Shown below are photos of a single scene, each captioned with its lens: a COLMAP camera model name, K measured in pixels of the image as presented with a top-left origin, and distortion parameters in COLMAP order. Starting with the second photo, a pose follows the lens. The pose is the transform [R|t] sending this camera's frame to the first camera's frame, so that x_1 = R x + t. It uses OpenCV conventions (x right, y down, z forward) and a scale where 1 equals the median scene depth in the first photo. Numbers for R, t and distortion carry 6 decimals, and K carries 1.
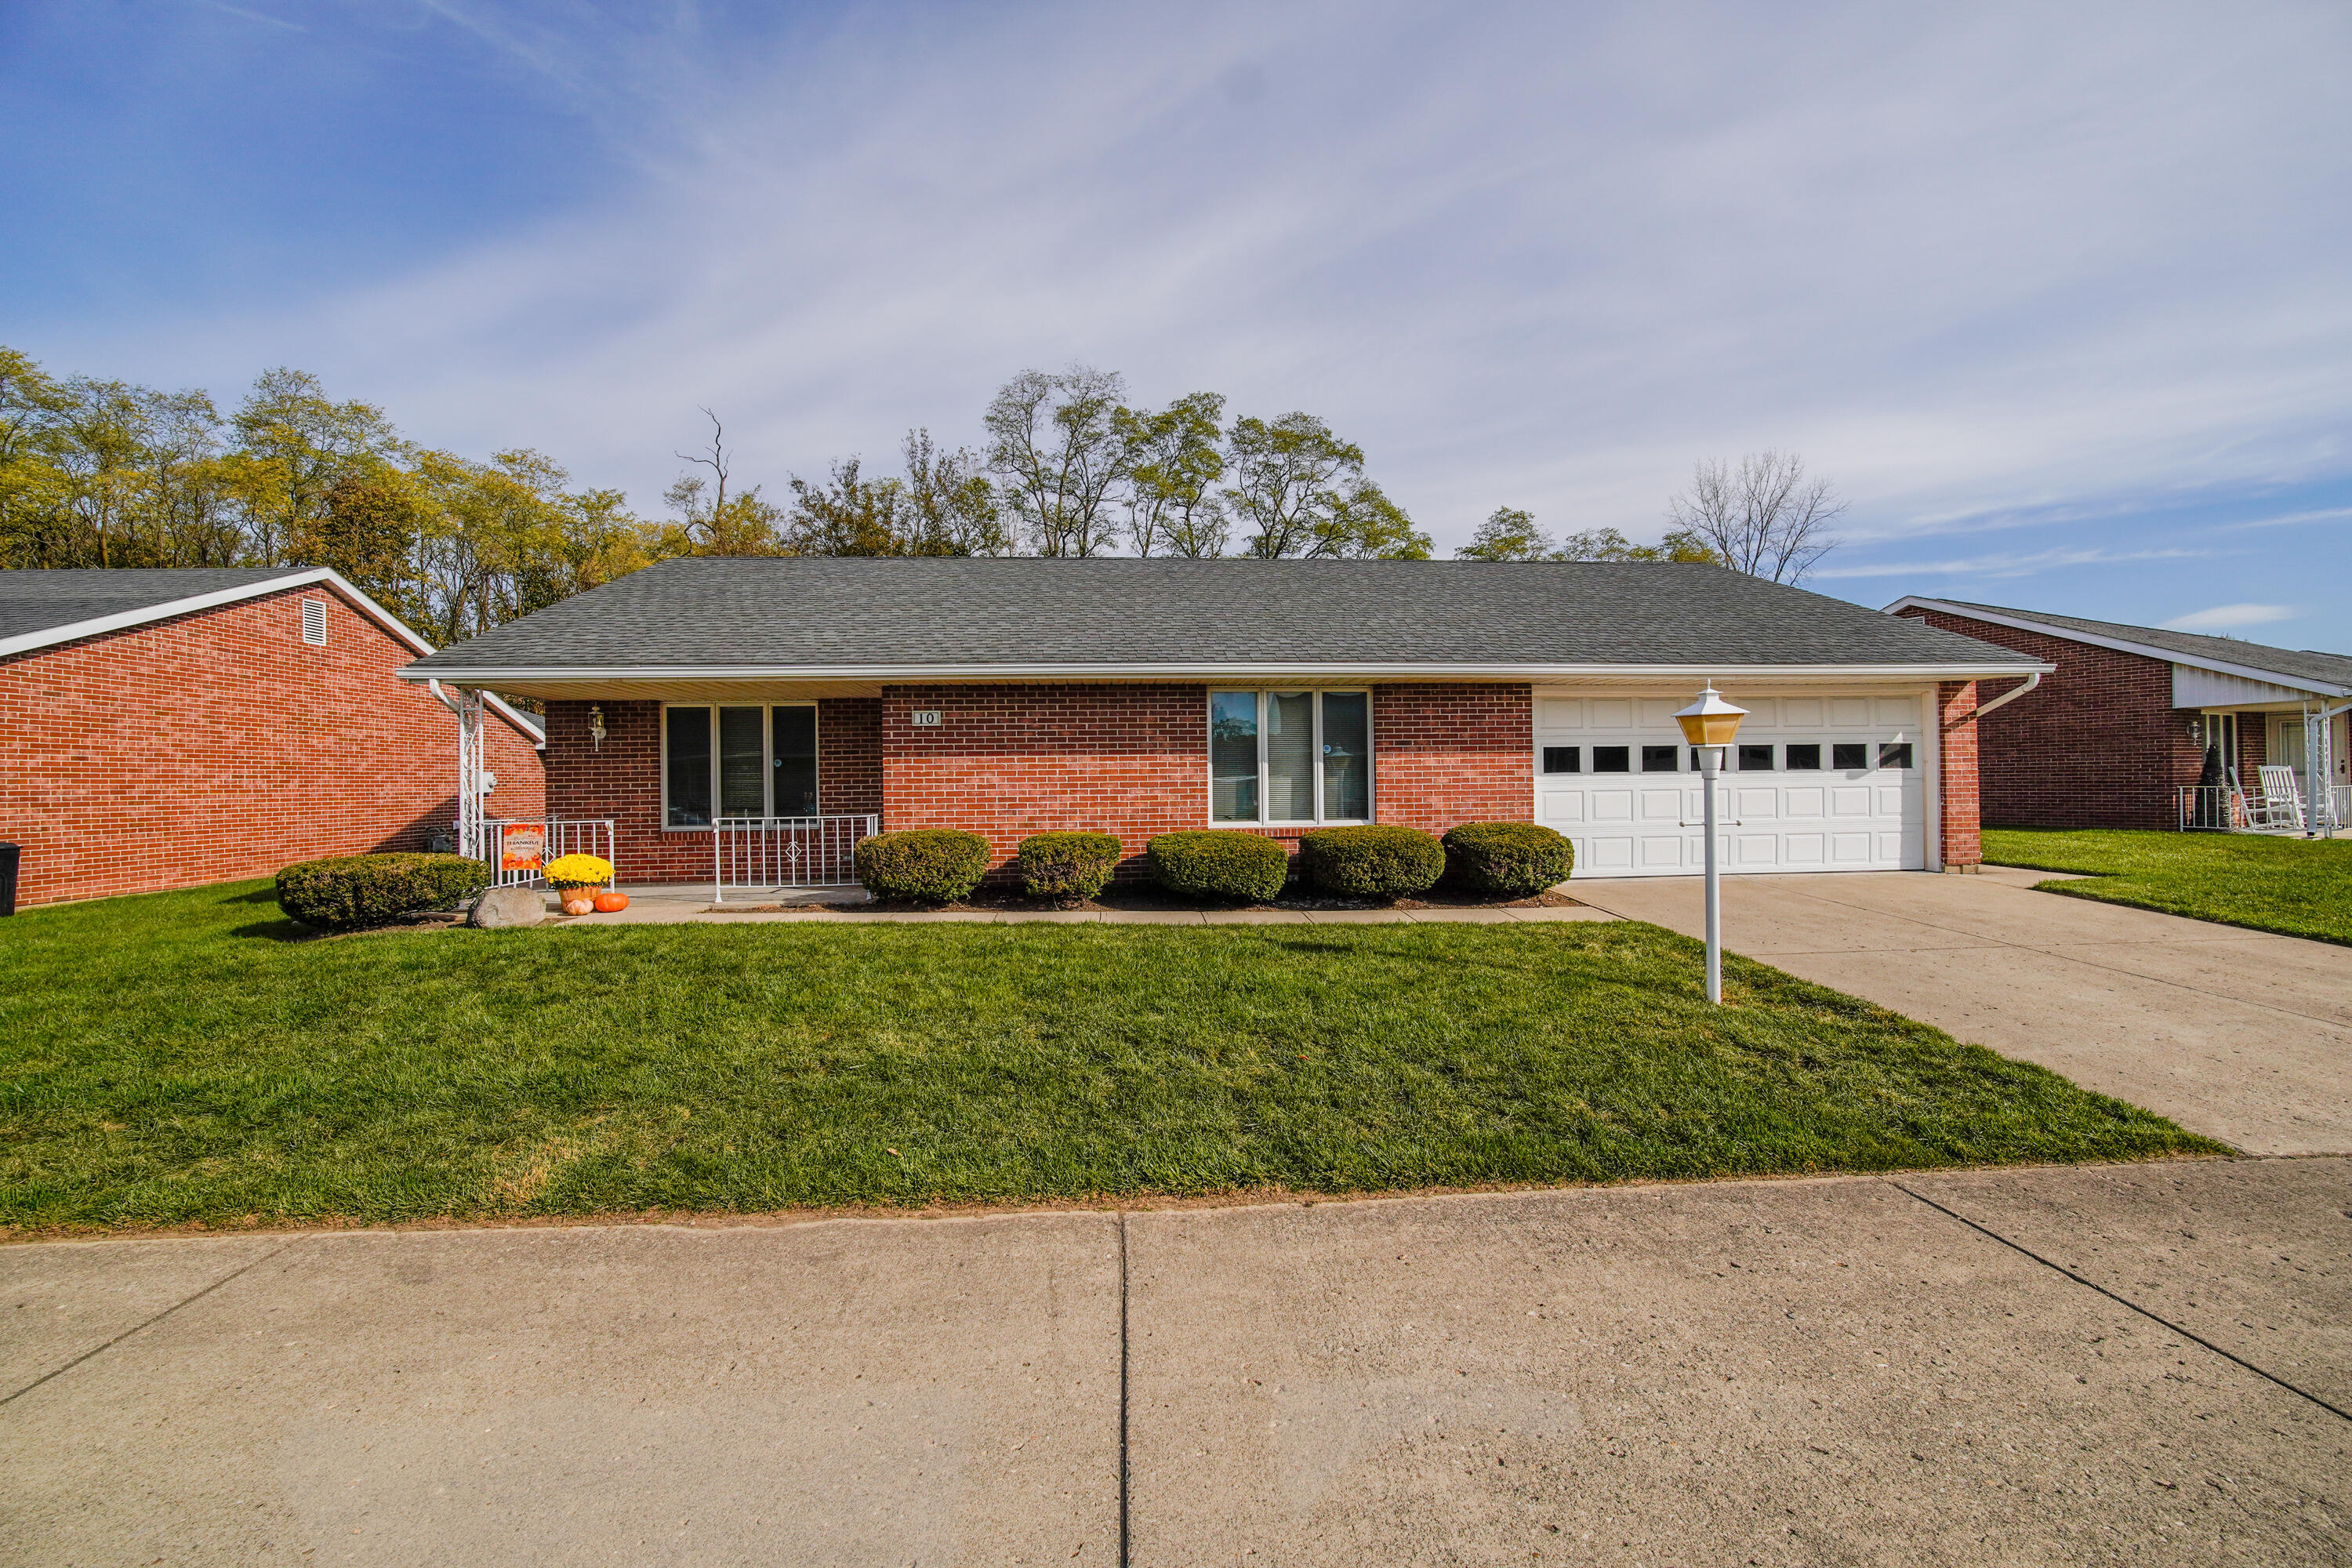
lens RADIAL K [[940.6, 0, 1176.0], [0, 940.6, 784.0], [0, 0, 1]] dist [-0.021322, 0.008154]
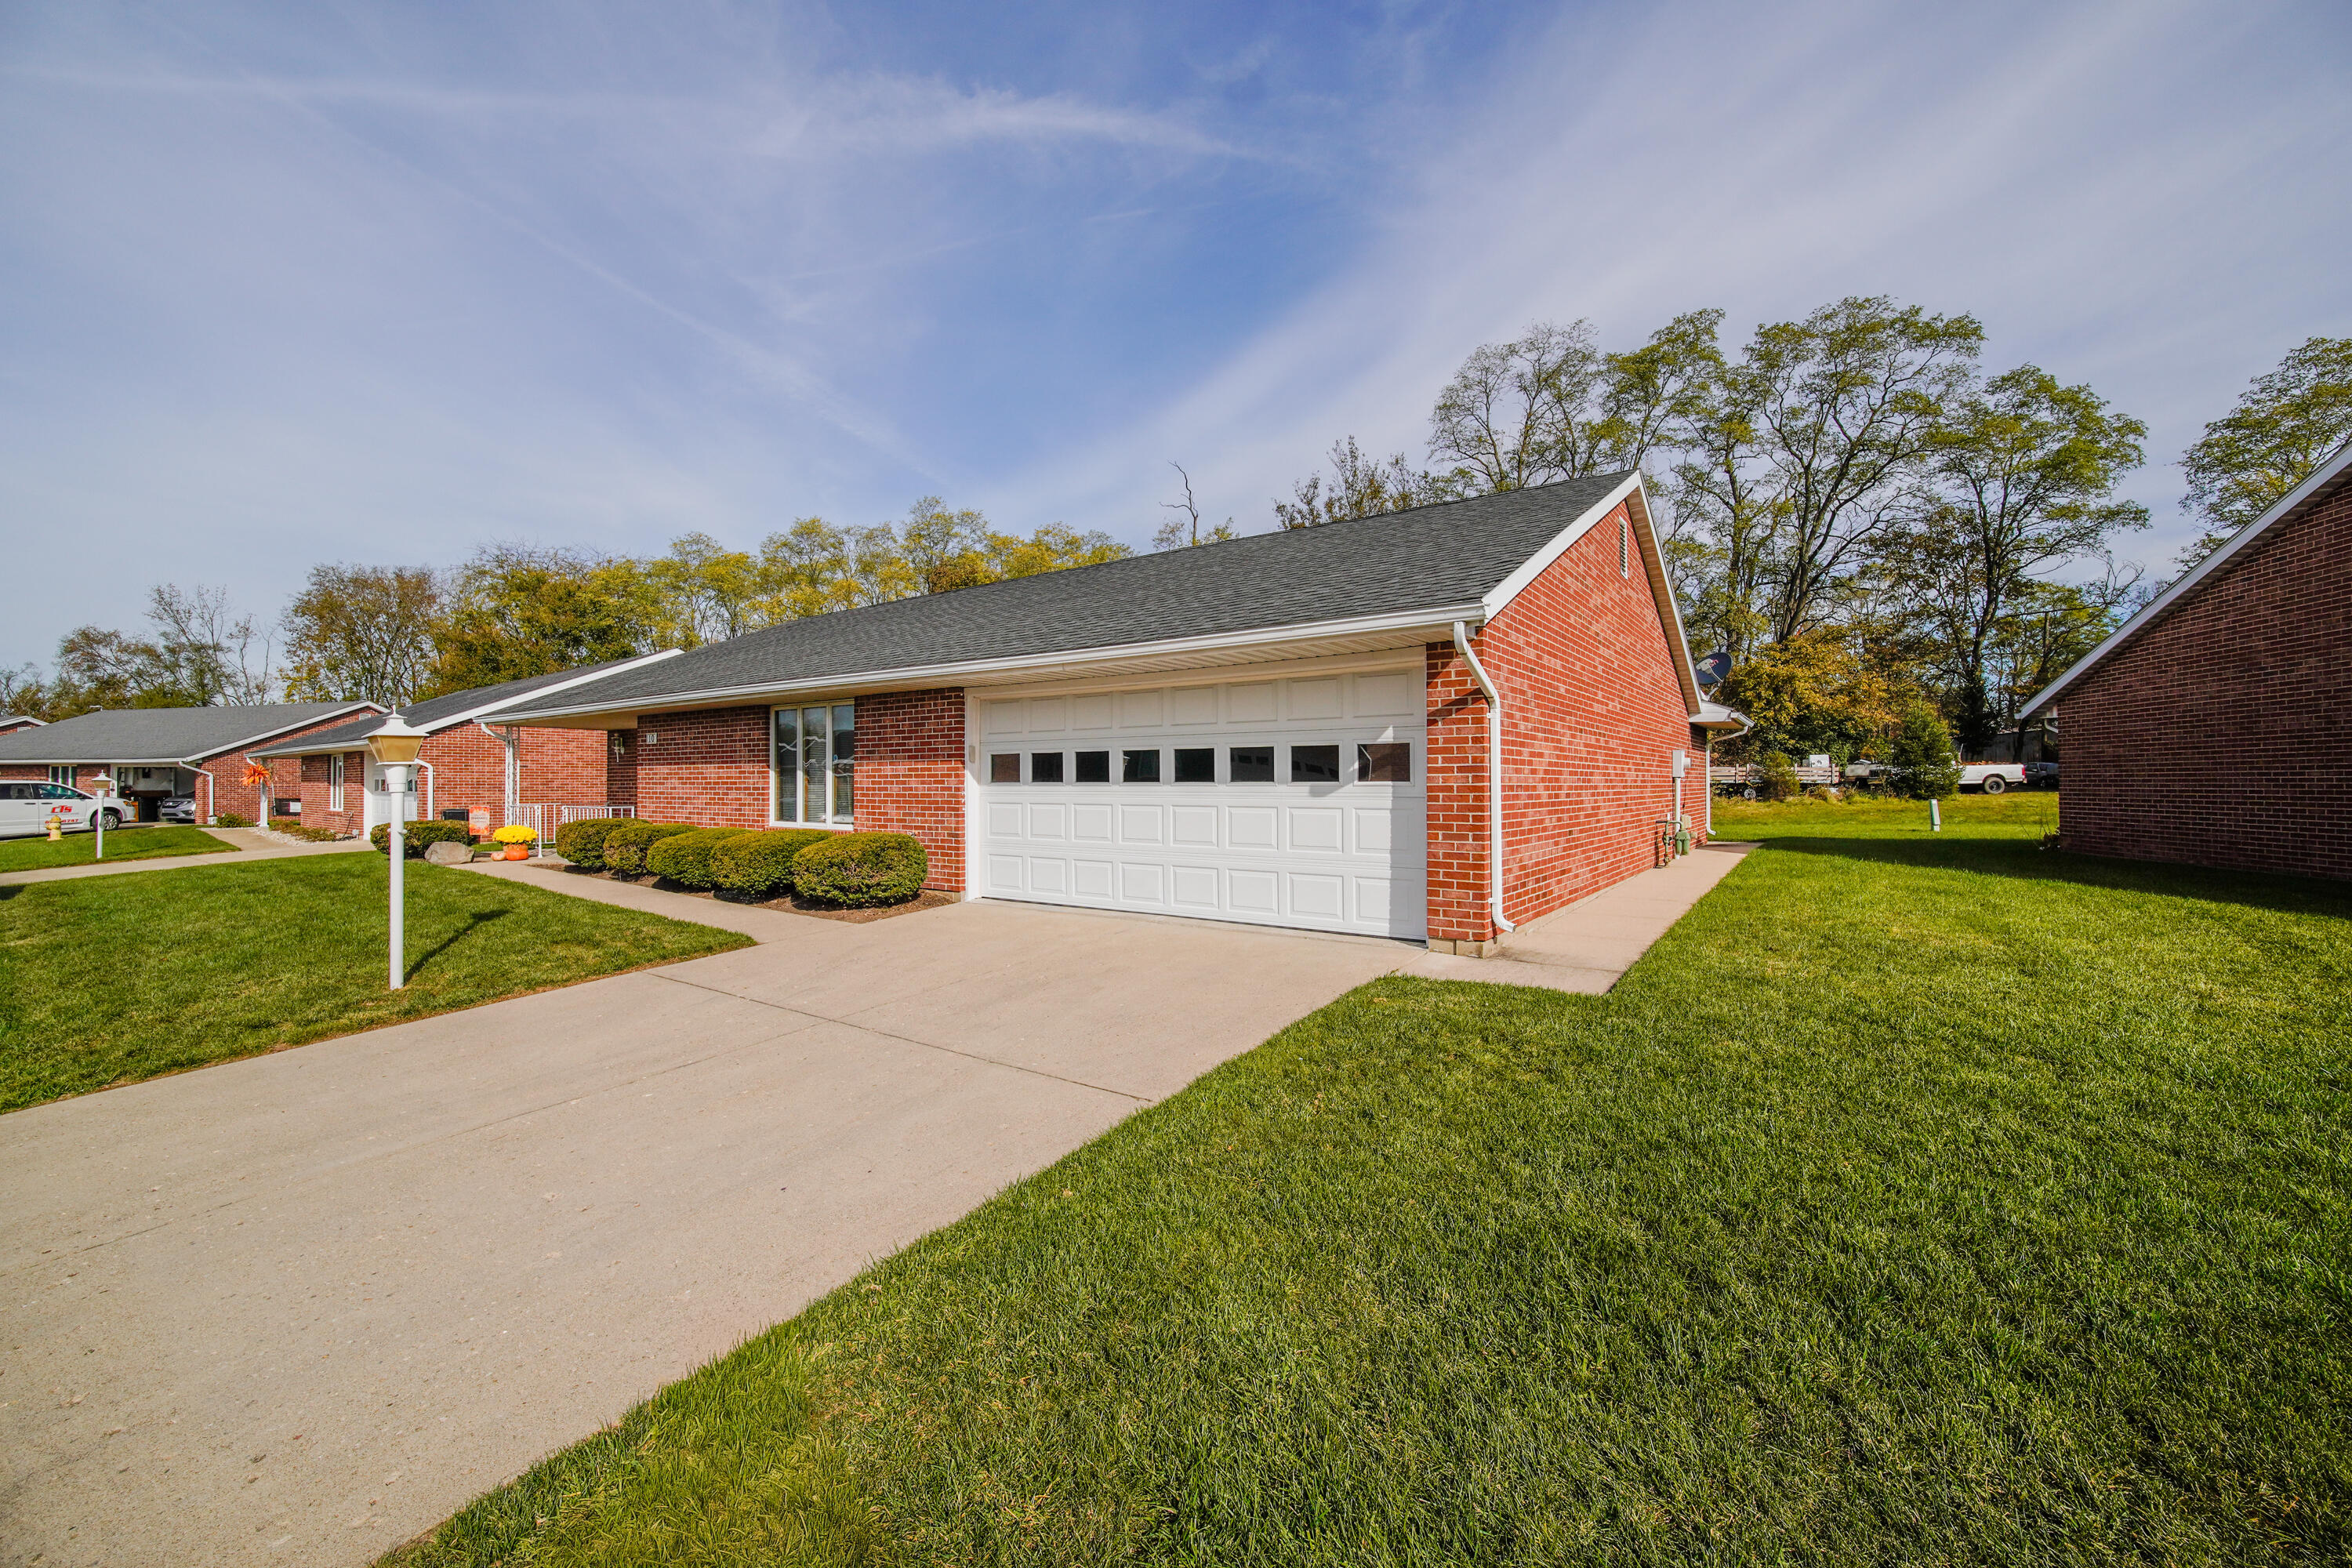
lens RADIAL K [[940.6, 0, 1176.0], [0, 940.6, 784.0], [0, 0, 1]] dist [-0.021322, 0.008154]
pose [[0.765674, 0.012221, -0.643112, 1.092879], [-0.010352, 0.999924, 0.006677, -0.017988], [0.643145, 0.001546, 0.765743, 0.400195]]
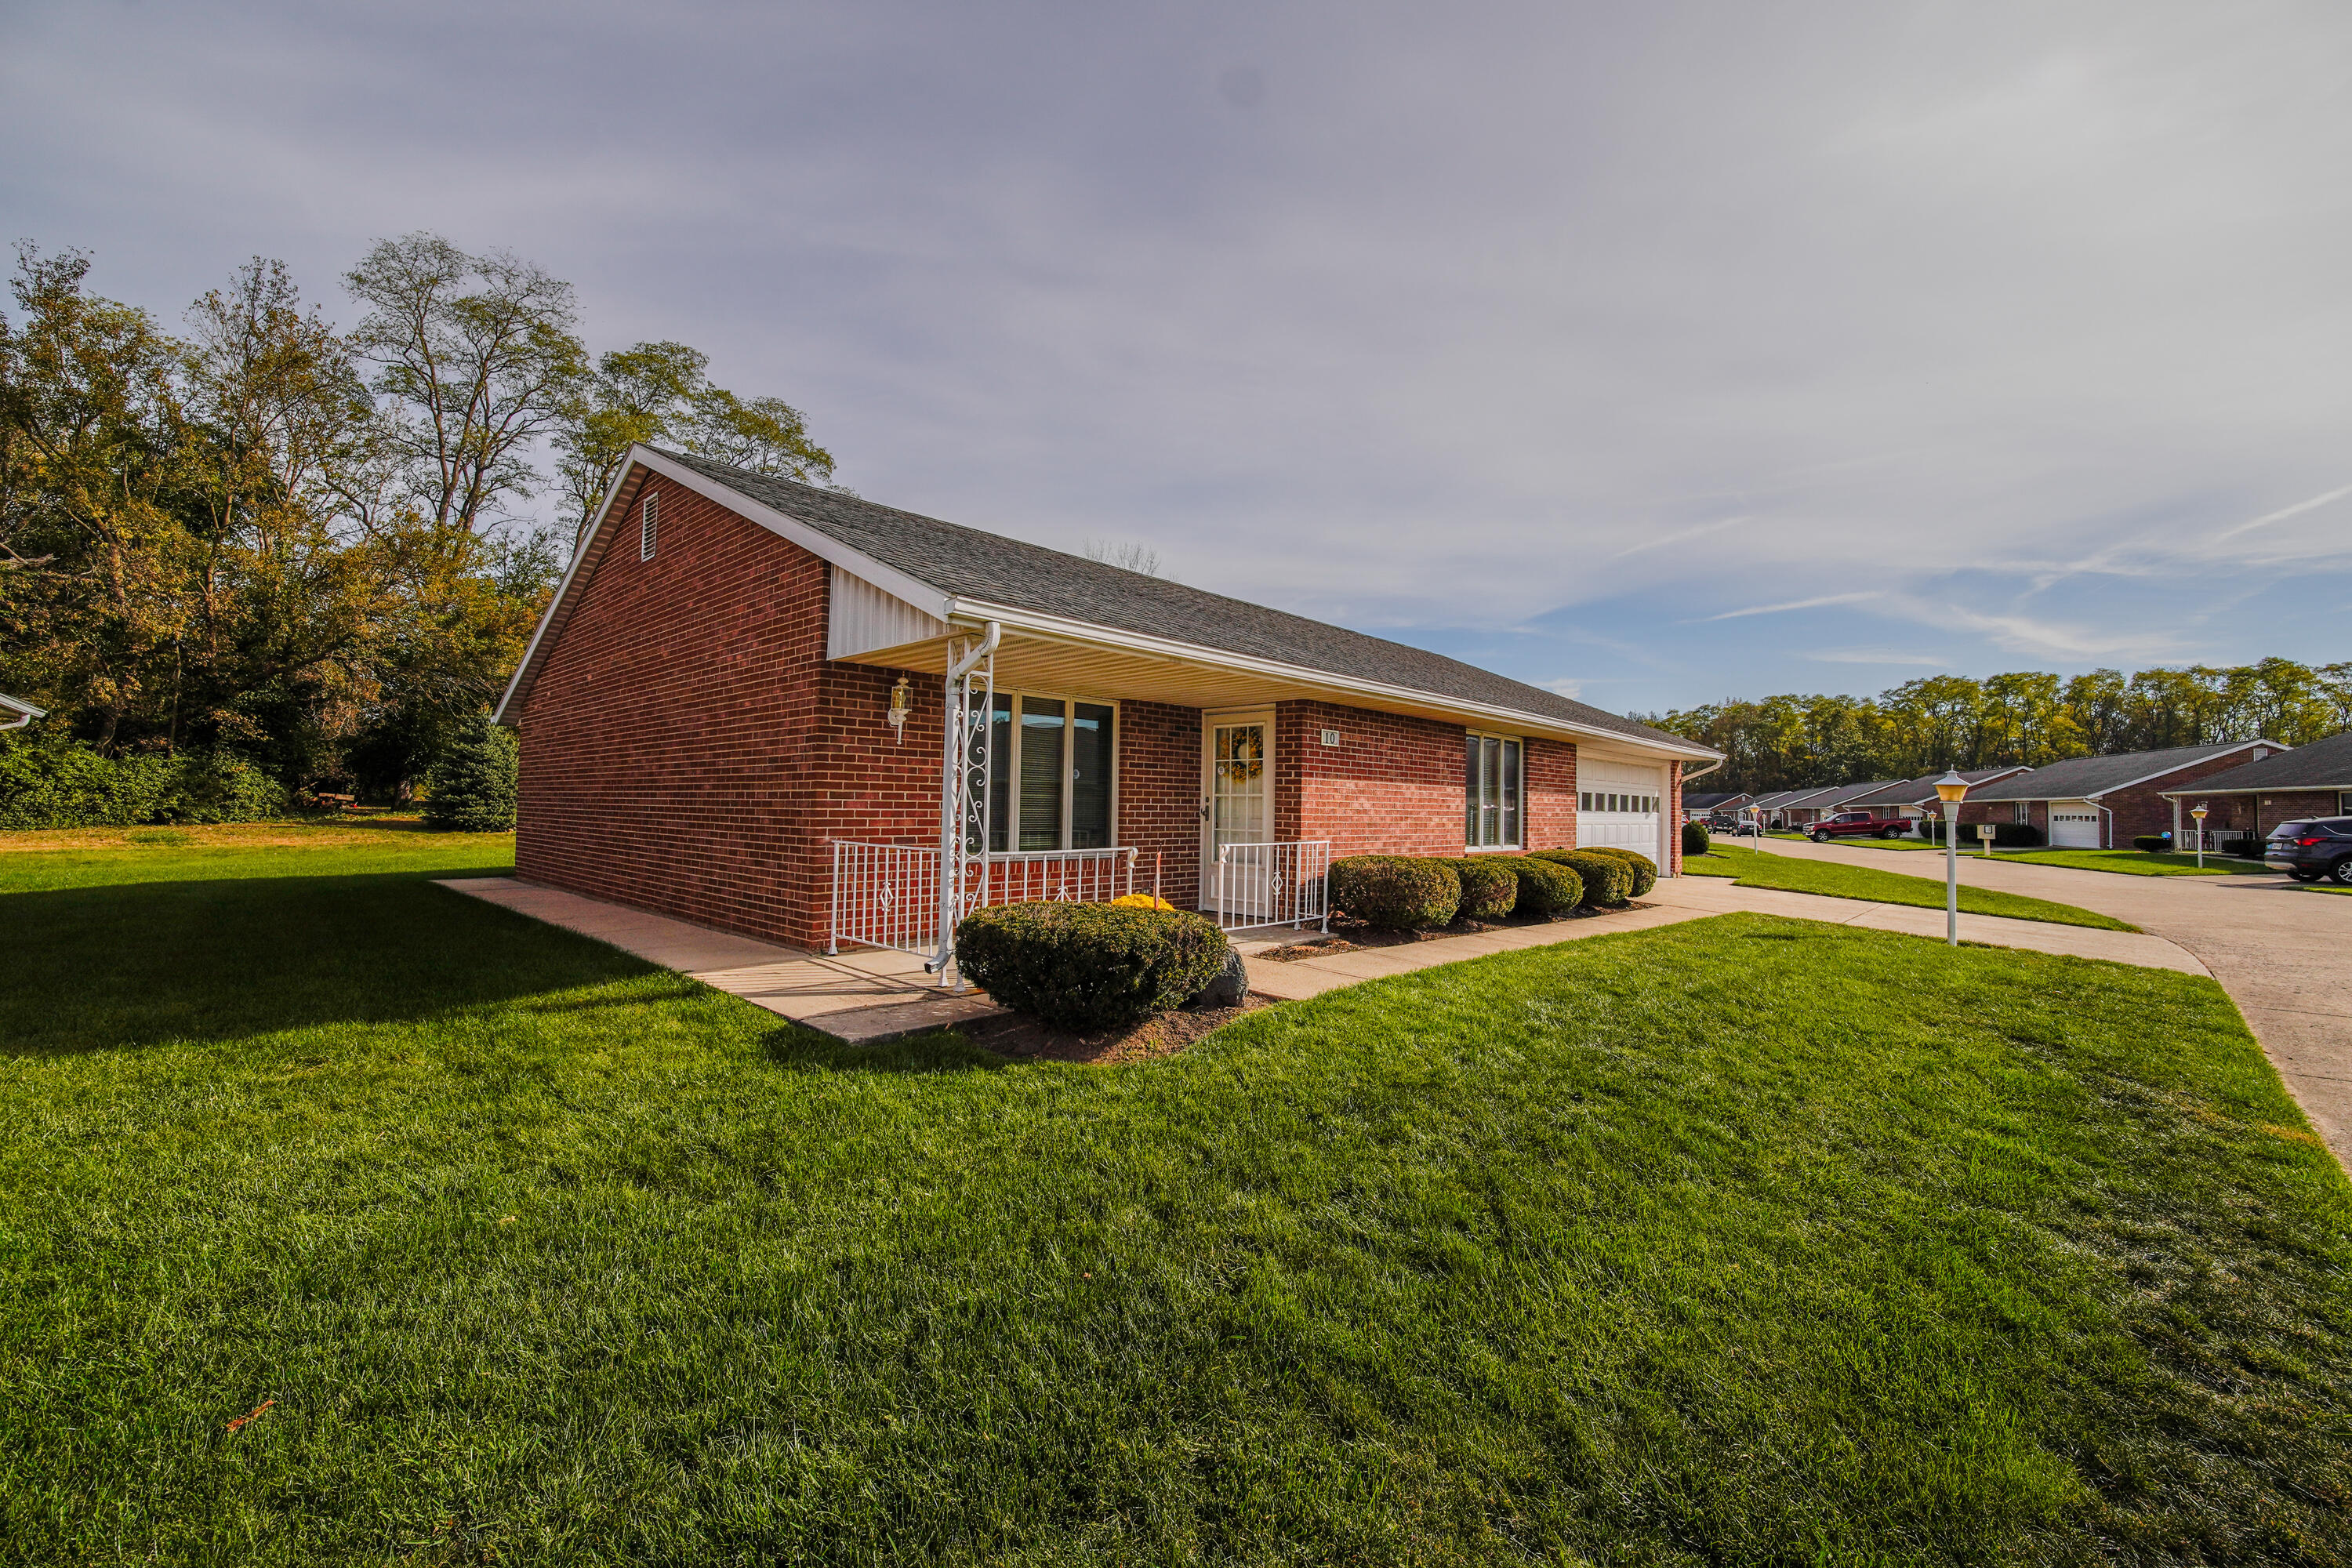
lens RADIAL K [[940.6, 0, 1176.0], [0, 940.6, 784.0], [0, 0, 1]] dist [-0.021322, 0.008154]
pose [[0.749035, 0.043089, 0.661127, -0.905978], [-0.024235, 0.998997, -0.037652, 0.014304], [-0.662087, 0.012181, 0.749328, 0.354421]]
